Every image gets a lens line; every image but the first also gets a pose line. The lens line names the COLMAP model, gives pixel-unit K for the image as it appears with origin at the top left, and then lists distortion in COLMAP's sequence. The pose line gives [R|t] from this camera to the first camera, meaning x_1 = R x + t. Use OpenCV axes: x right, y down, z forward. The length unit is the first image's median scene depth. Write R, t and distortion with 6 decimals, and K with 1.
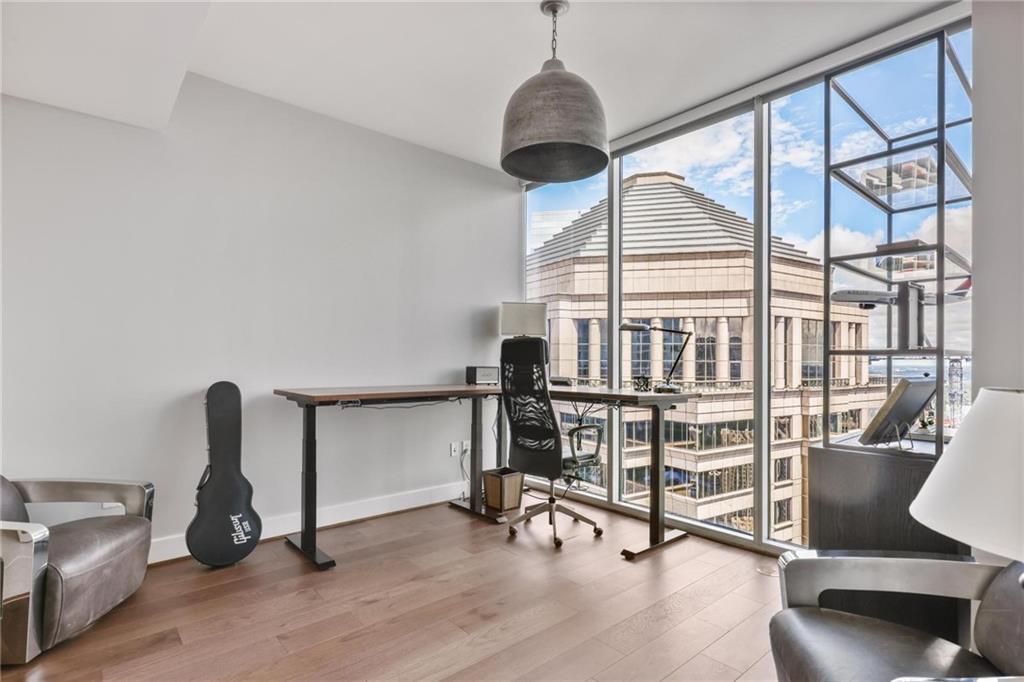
lens RADIAL K [[501.6, 0, 500.9], [0, 501.6, 361.9], [0, 0, 1]] dist [-0.000410, 0.000687]
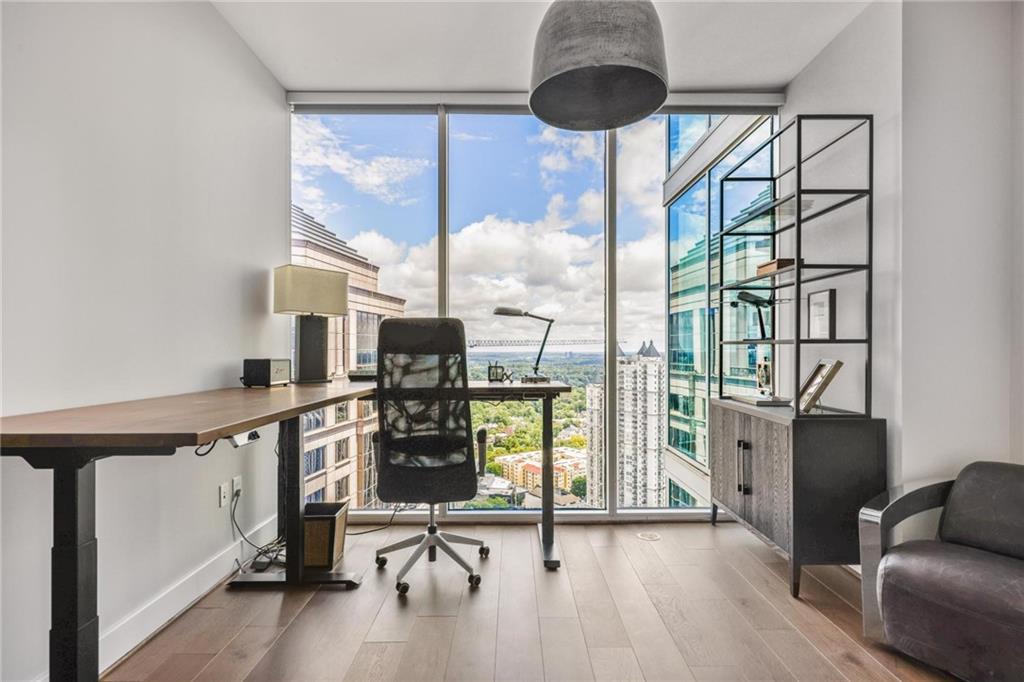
lens RADIAL K [[501.6, 0, 512.6], [0, 501.6, 346.5], [0, 0, 1]] dist [-0.000410, 0.000687]
pose [[0.655343, -0.000233, 0.755332, -0.408088], [0.006759, 0.999962, -0.005555, -0.001744], [-0.755301, 0.008746, 0.655319, 0.403811]]
